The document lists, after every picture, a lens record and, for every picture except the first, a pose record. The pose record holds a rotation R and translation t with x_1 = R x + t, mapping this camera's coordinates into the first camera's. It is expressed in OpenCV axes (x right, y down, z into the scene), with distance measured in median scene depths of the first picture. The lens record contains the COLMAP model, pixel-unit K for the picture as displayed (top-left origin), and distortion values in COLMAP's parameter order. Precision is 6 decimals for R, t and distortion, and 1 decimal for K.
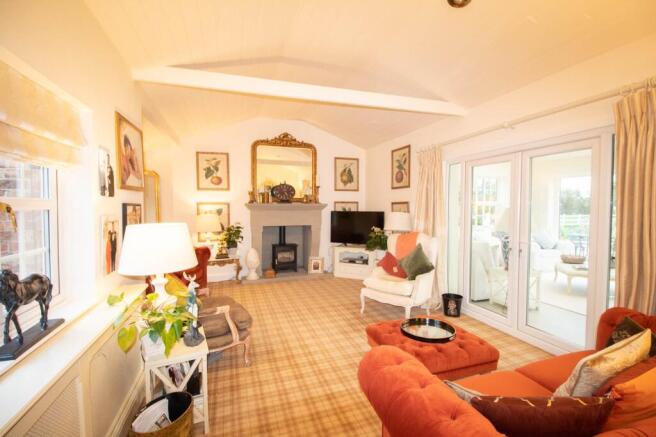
lens RADIAL K [[306.6, 0, 332.8], [0, 306.6, 215.5], [0, 0, 1]] dist [0.000248, -0.000216]
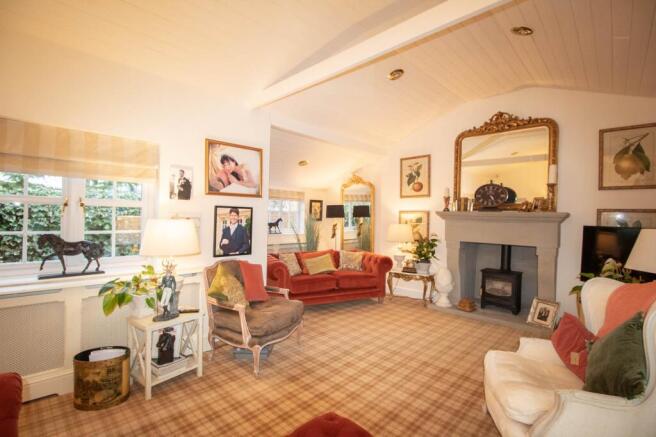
lens RADIAL K [[306.6, 0, 332.8], [0, 306.6, 215.5], [0, 0, 1]] dist [0.000248, -0.000216]
pose [[0.454793, 0.007302, -0.890567, 0.316474], [-0.050723, 0.998556, -0.017716, 0.000415], [0.889152, 0.053229, 0.454506, 0.361930]]
